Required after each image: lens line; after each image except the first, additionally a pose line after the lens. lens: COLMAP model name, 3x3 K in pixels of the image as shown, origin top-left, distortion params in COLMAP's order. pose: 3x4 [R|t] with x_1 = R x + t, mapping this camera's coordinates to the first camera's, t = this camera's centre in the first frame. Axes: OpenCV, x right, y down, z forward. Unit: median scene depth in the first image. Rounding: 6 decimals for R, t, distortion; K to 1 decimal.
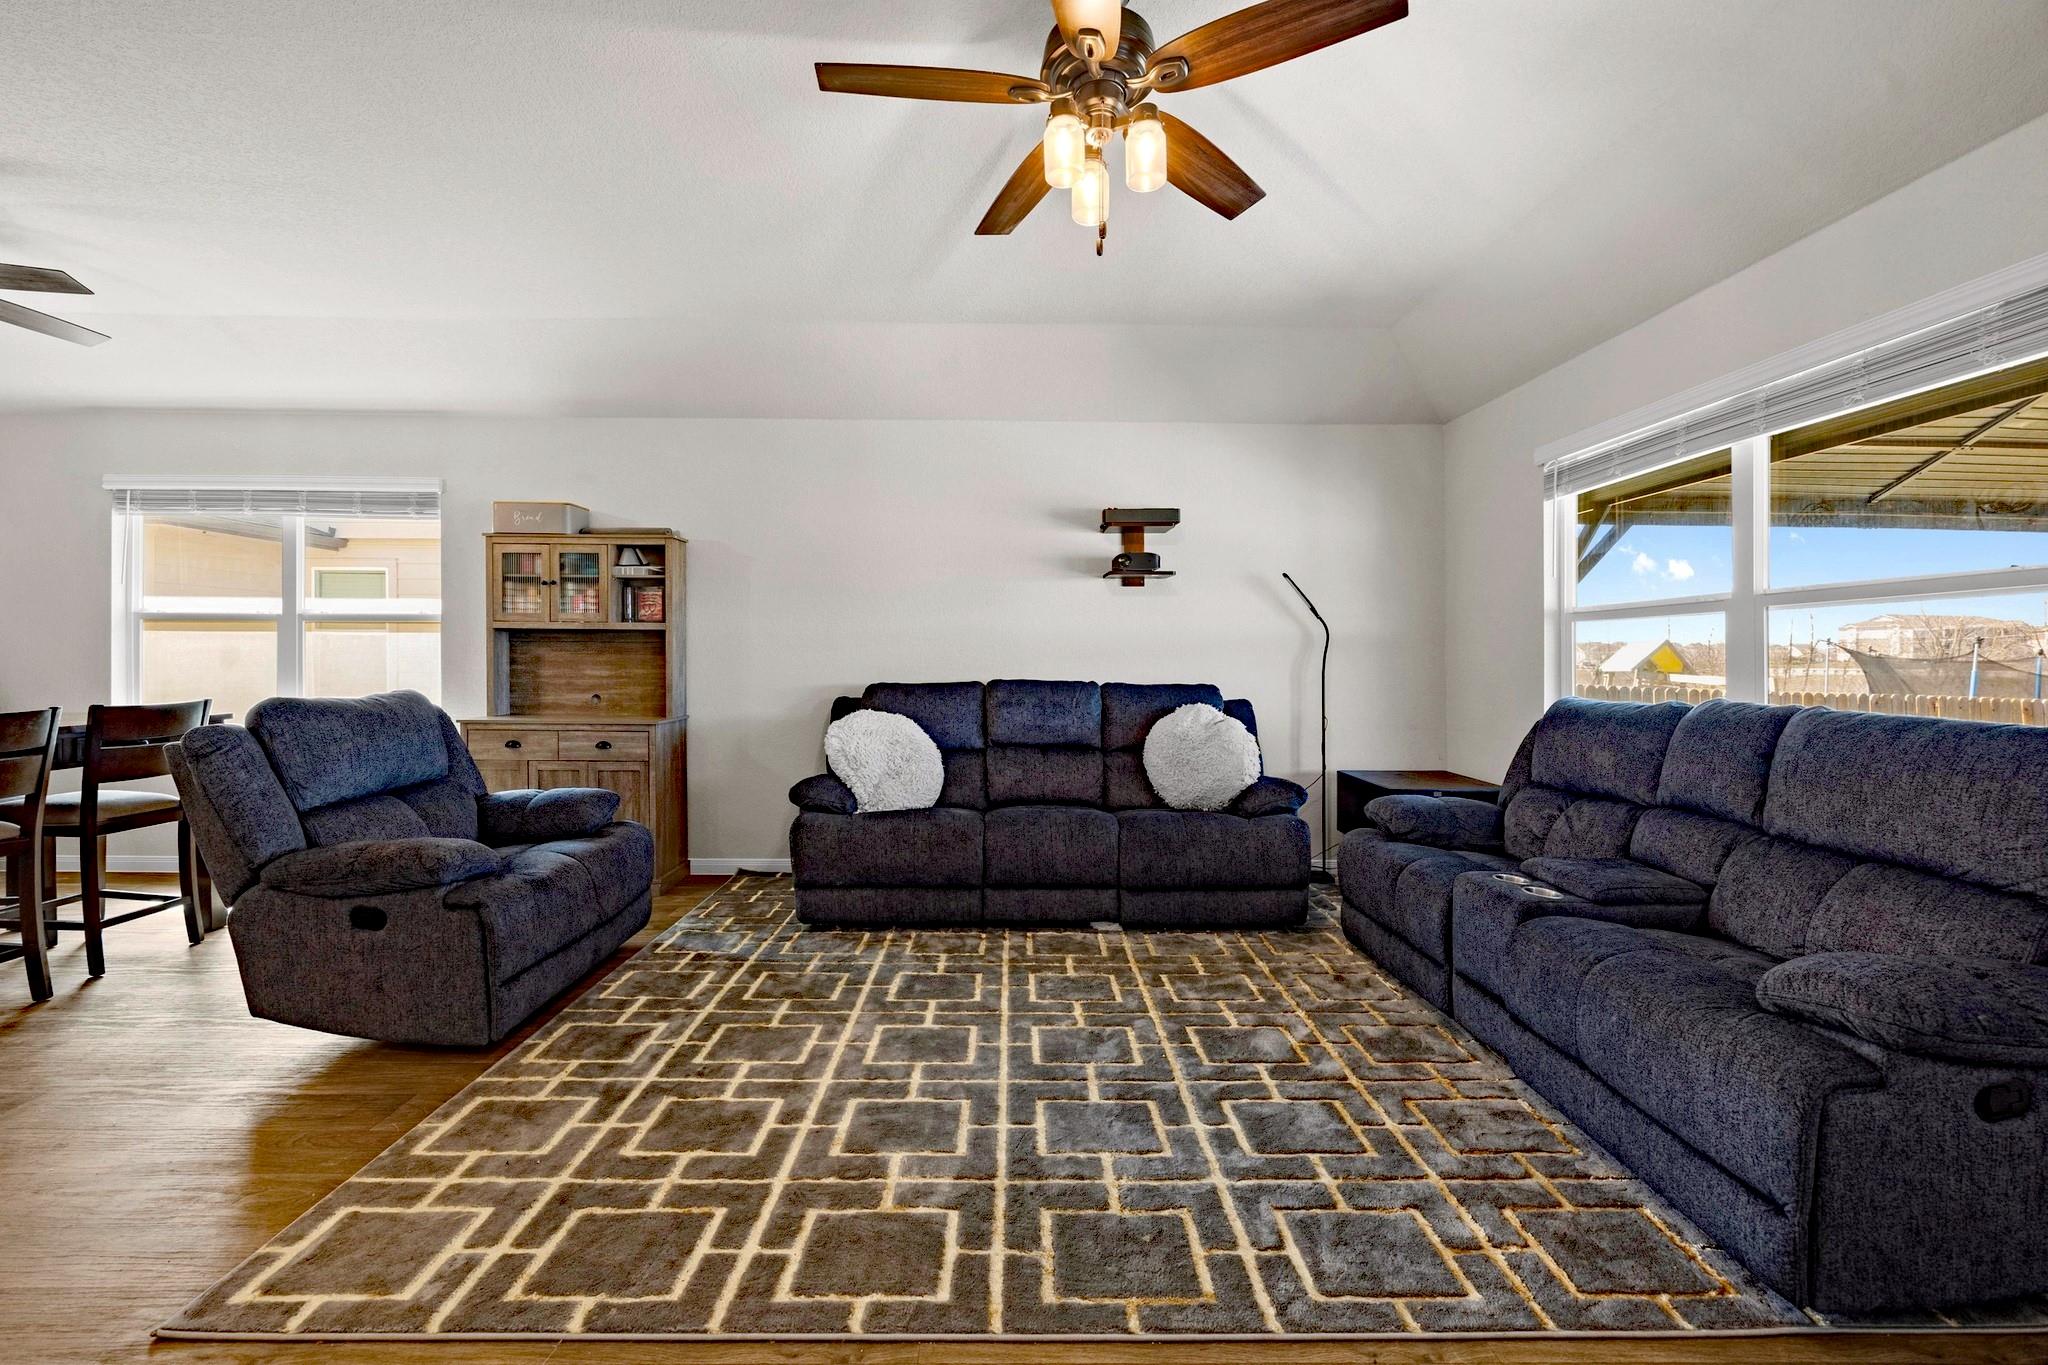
lens RADIAL K [[814.5, 0, 1010.8], [0, 814.5, 673.0], [0, 0, 1]] dist [-0.003324, -0.000111]
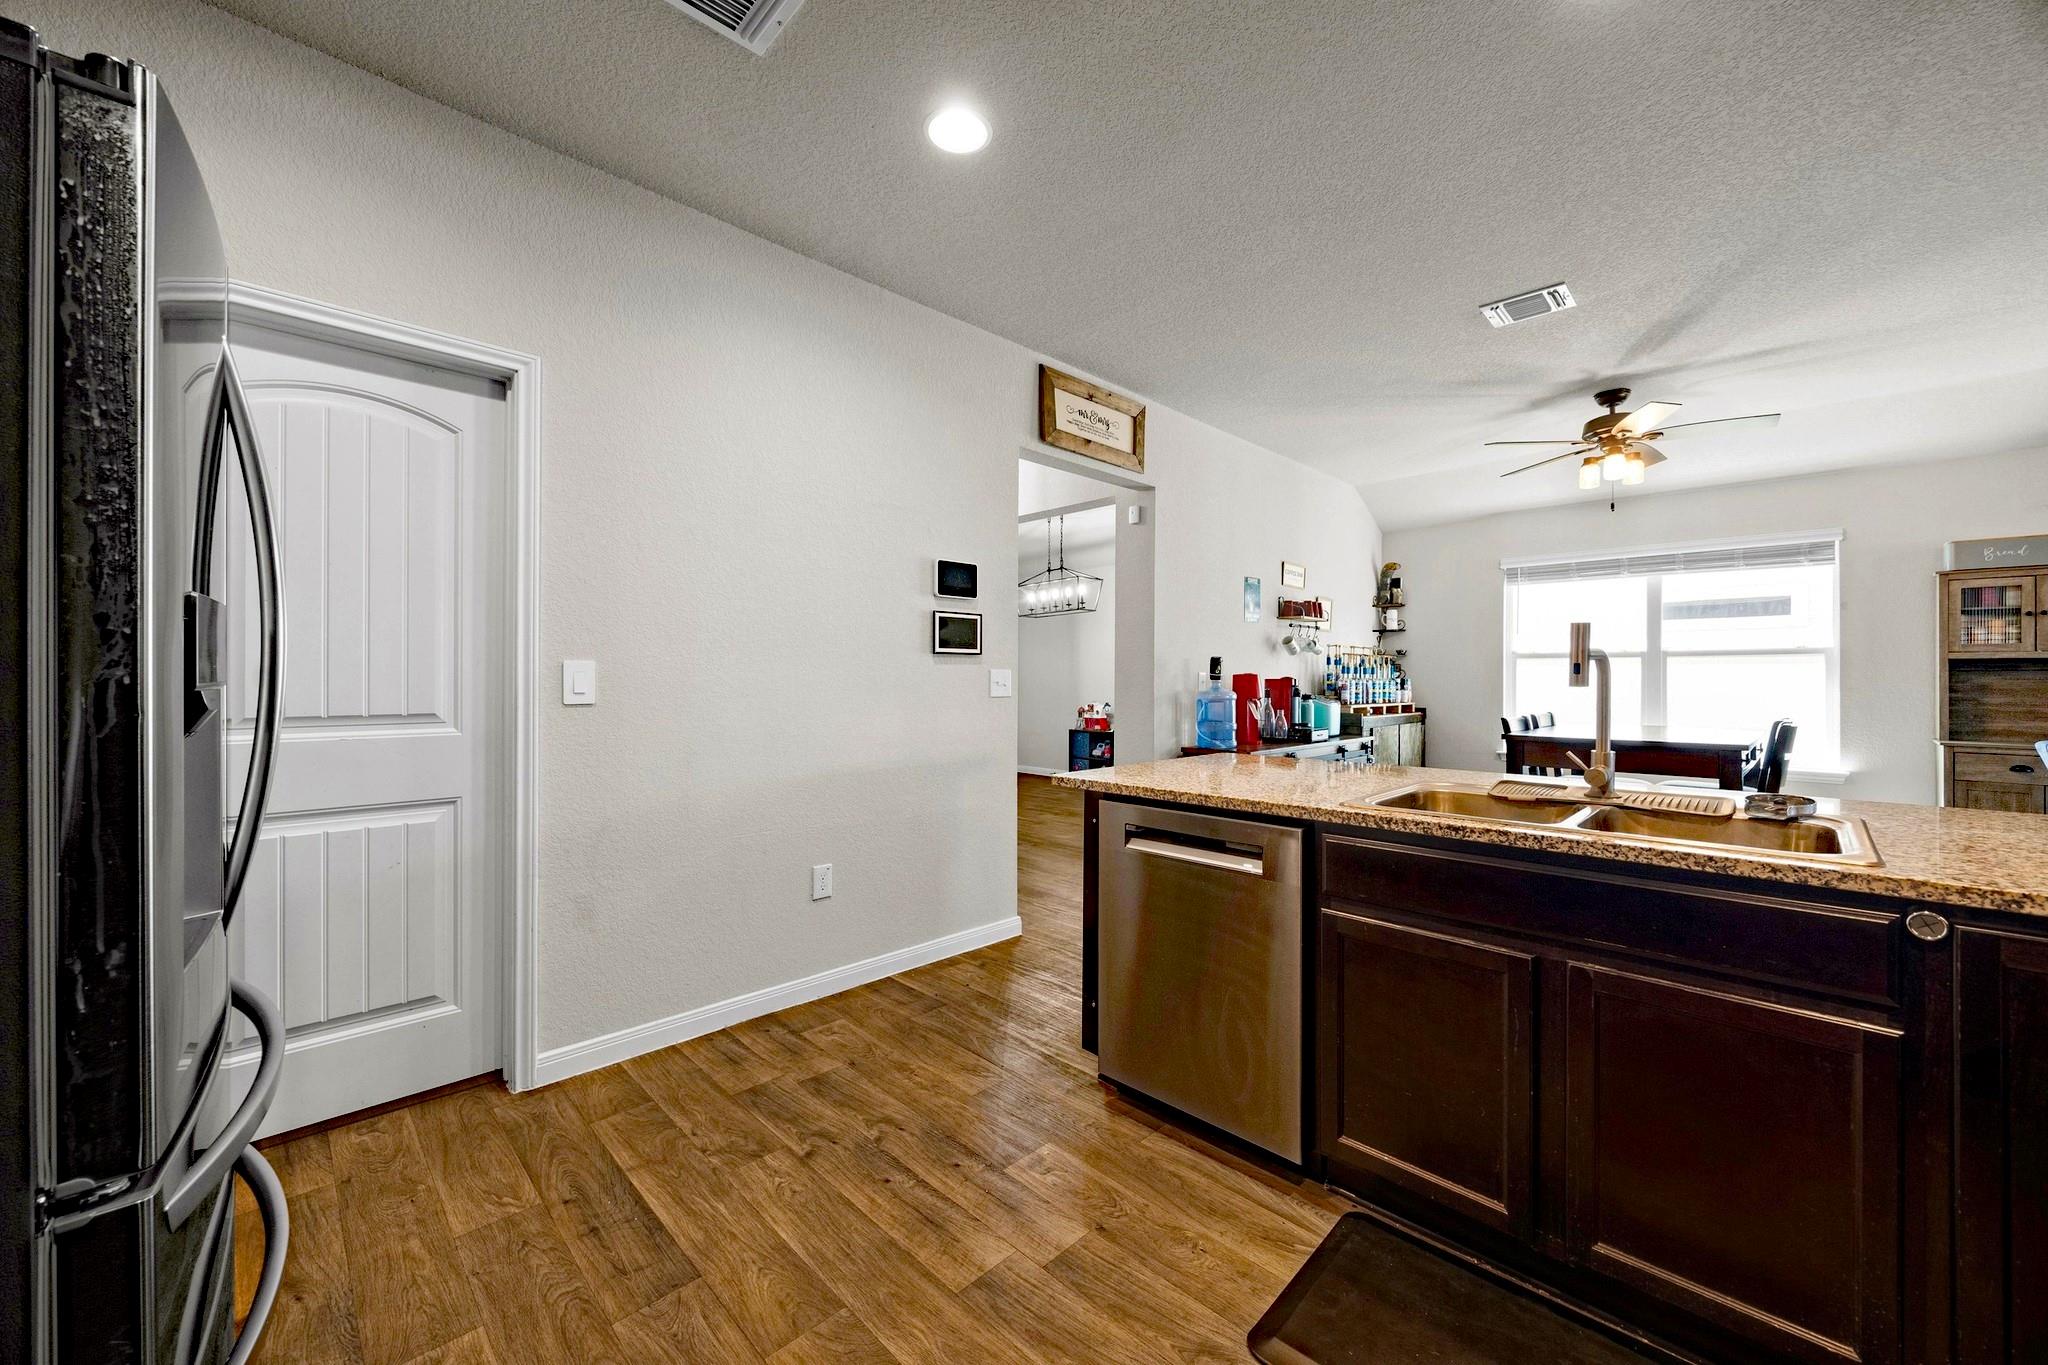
lens RADIAL K [[772.9, 0, 1009.7], [0, 772.9, 673.2], [0, 0, 1]] dist [-0.003203, -0.000094]
pose [[0.690948, -0.010846, -0.722823, -0.921189], [-0.011644, 0.999591, -0.026129, 0.006173], [0.722810, 0.026470, 0.690539, -0.728586]]
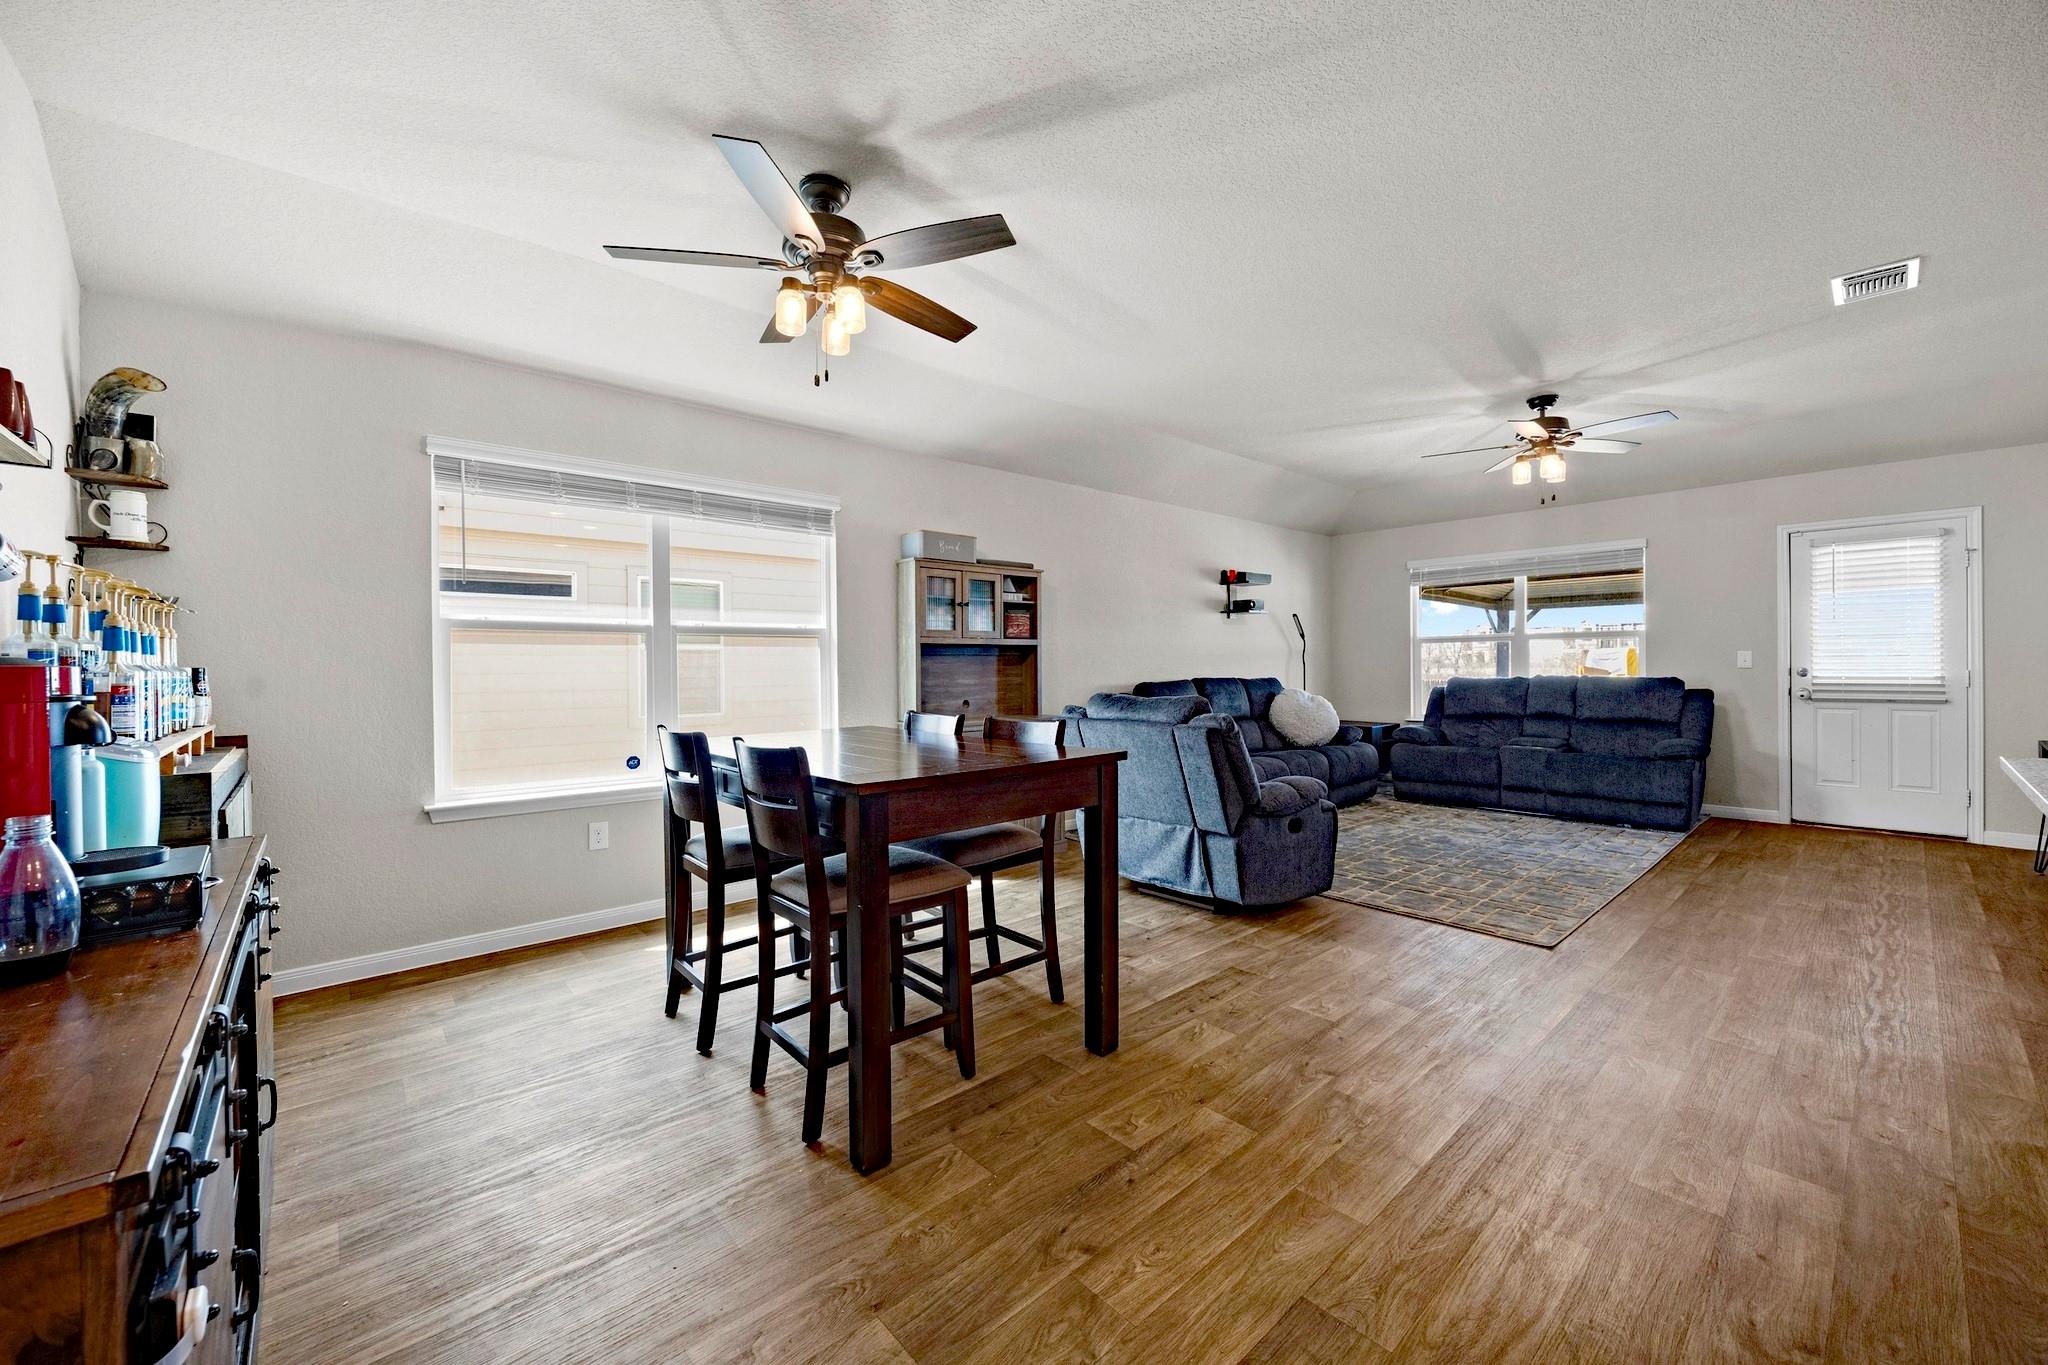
lens RADIAL K [[789.0, 0, 1047.2], [0, 789.0, 674.1], [0, 0, 1]] dist [0.001087, -0.000221]
pose [[0.744362, -0.021972, 0.667414, -1.490966], [0.026670, 0.999639, 0.003164, -0.014306], [-0.667243, 0.015445, 0.744680, 0.100749]]
